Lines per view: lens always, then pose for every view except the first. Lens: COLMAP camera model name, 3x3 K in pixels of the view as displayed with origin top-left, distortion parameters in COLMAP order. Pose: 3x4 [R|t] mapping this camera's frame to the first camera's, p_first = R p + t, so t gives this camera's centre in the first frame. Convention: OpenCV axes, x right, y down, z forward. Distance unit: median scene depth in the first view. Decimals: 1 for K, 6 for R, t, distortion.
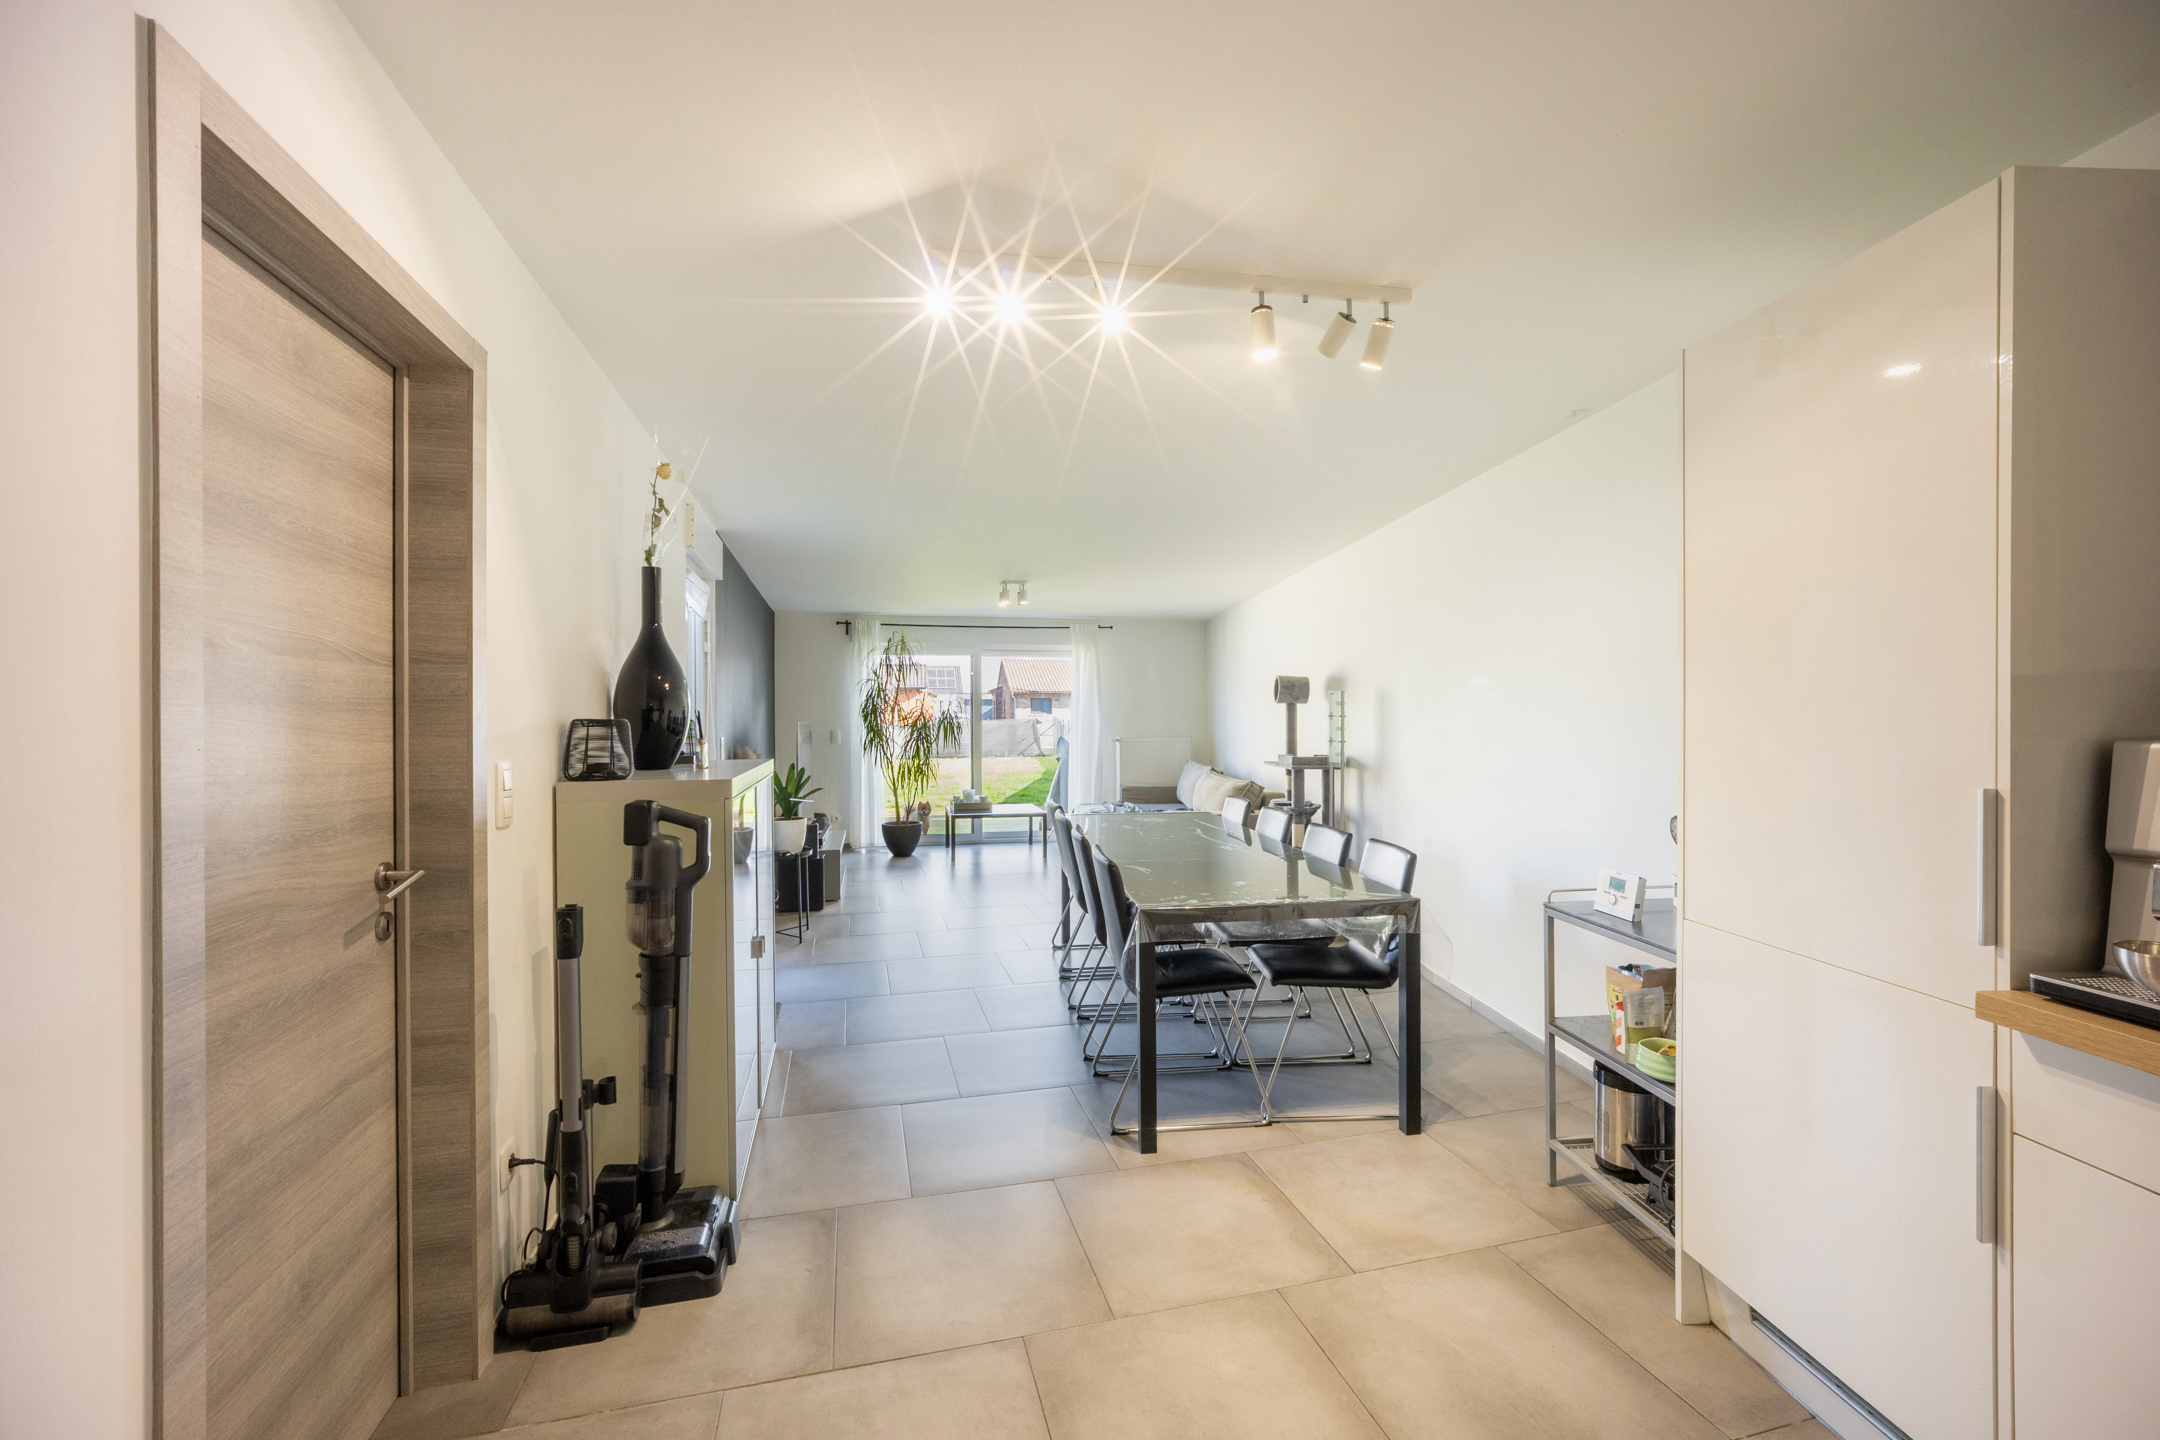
lens RADIAL K [[893.5, 0, 1077.4], [0, 893.5, 714.1], [0, 0, 1]] dist [-0.000906, -0.000013]
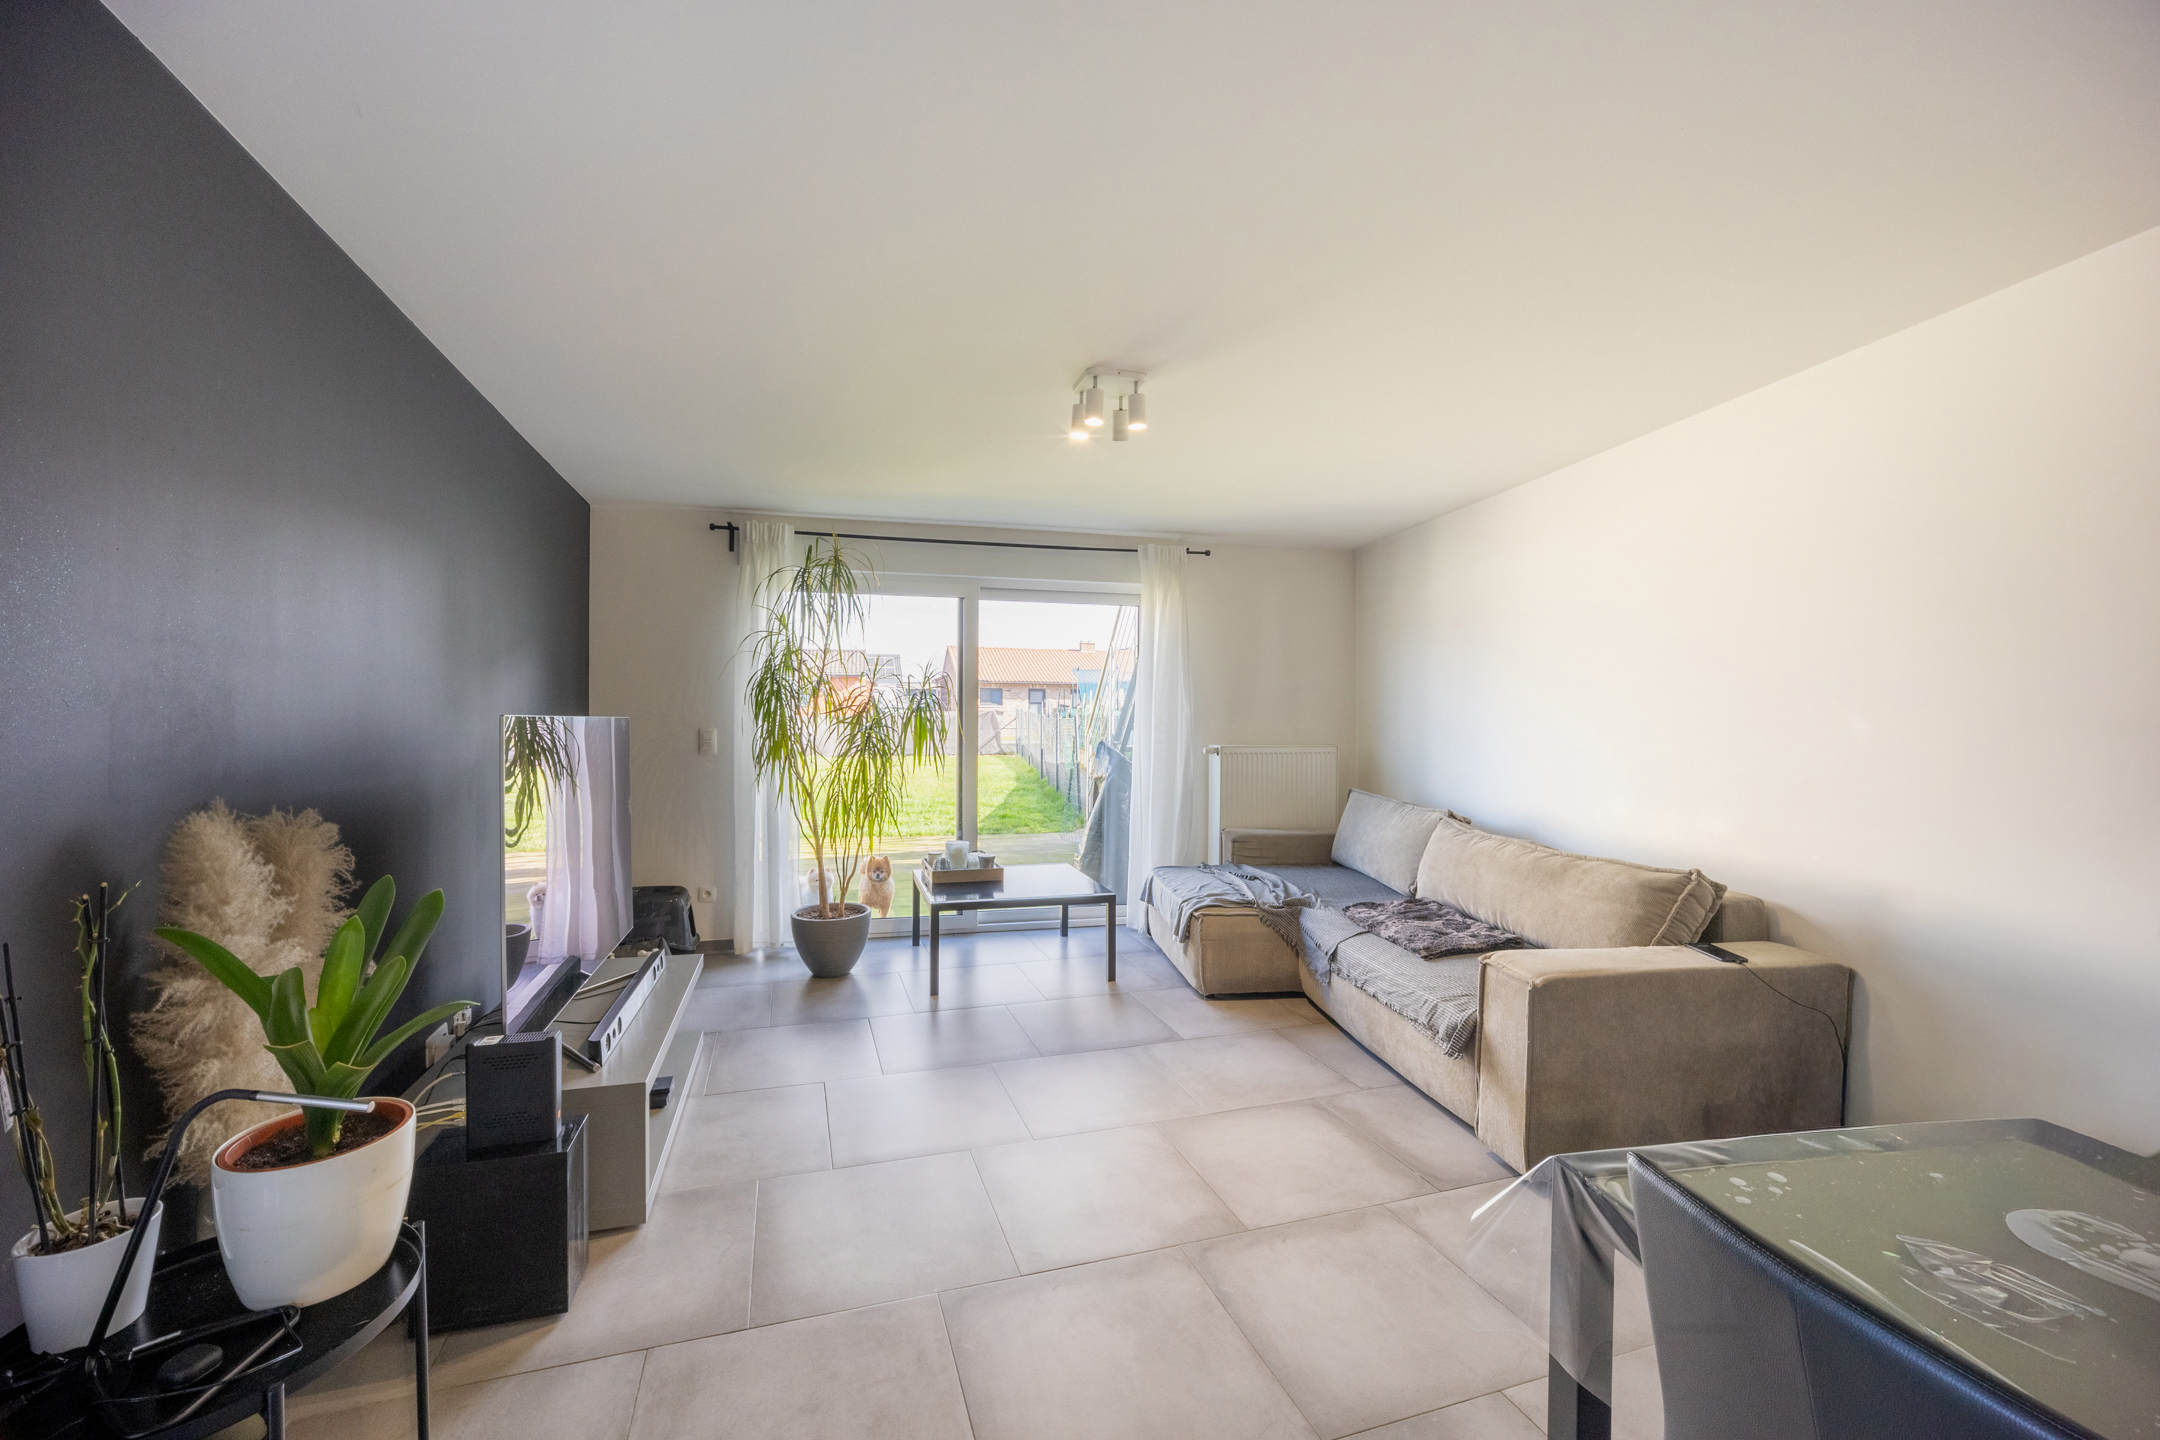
lens RADIAL K [[893.5, 0, 1081.9], [0, 893.5, 714.7], [0, 0, 1]] dist [-0.000906, -0.000013]
pose [[0.997558, 0.010505, 0.069049, -0.085821], [-0.011126, 0.999901, 0.008609, 0.002222], [-0.068952, -0.009356, 0.997576, 0.459816]]
